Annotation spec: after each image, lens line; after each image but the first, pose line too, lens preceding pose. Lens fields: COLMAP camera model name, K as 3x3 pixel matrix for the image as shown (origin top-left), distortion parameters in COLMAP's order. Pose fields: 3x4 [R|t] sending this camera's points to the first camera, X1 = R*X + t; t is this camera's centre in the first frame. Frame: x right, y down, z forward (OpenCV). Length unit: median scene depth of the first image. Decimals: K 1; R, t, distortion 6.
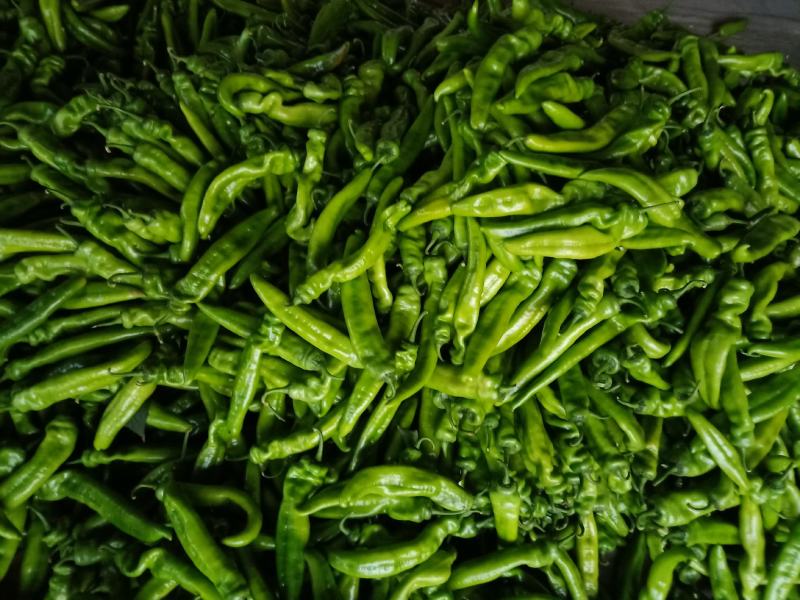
lens RADIAL K [[609.8, 0, 400.0], [0, 609.8, 300.0], [0, 0, 1]] dist [0.043948, -0.033712]
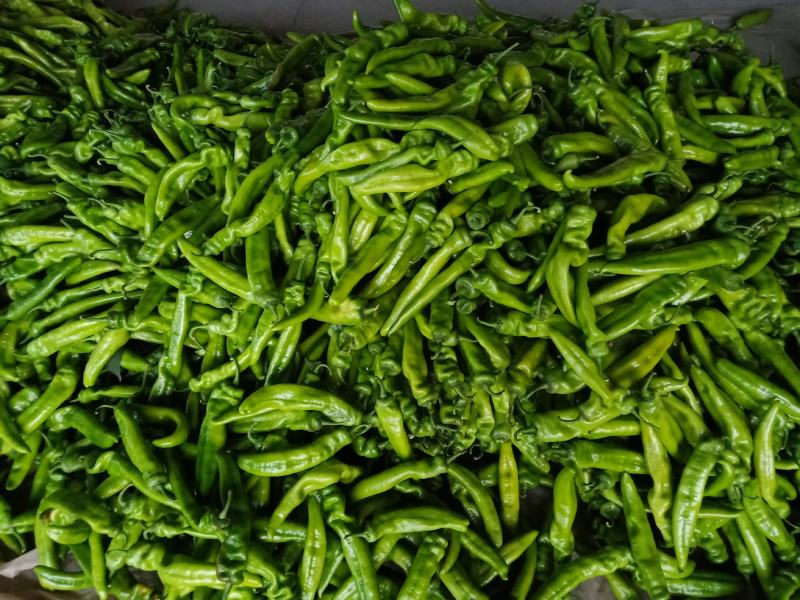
lens RADIAL K [[609.8, 0, 400.0], [0, 609.8, 300.0], [0, 0, 1]] dist [0.043948, -0.033712]
pose [[0.973051, -0.067460, -0.220503, 0.453427], [0.044239, 0.993100, -0.108605, 0.234679], [0.226308, 0.095923, 0.969321, -0.122445]]
